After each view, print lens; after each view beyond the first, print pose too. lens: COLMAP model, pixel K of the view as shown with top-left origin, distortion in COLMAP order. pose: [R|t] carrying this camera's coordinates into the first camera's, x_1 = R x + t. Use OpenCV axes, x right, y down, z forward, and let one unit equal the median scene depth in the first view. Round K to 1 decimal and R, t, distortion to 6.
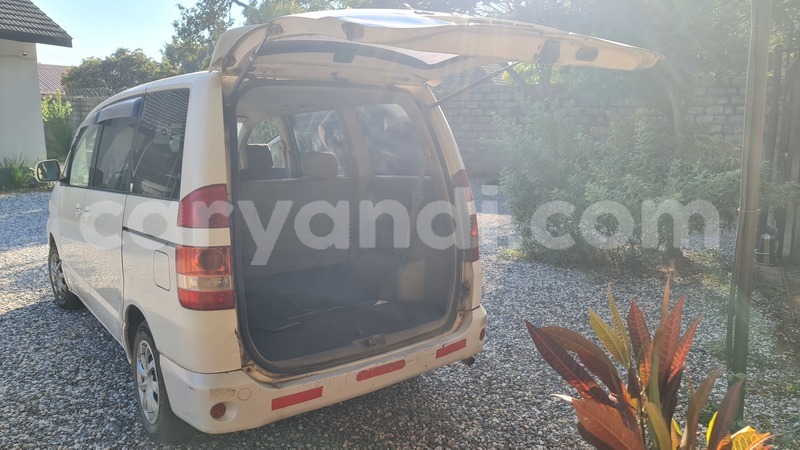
lens RADIAL K [[588.5, 0, 398.7], [0, 588.5, 229.3], [0, 0, 1]] dist [0.075940, -0.053275]
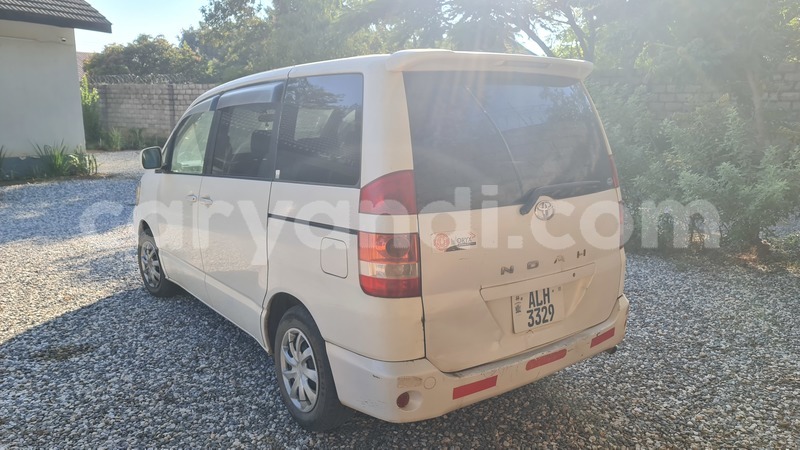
lens RADIAL K [[588.5, 0, 403.6], [0, 588.5, 225.3], [0, 0, 1]] dist [0.075940, -0.053275]
pose [[0.999969, -0.001056, 0.007858, -0.209041], [0.000950, 0.999909, 0.013472, 0.001702], [-0.007871, -0.013465, 0.999878, 0.014545]]
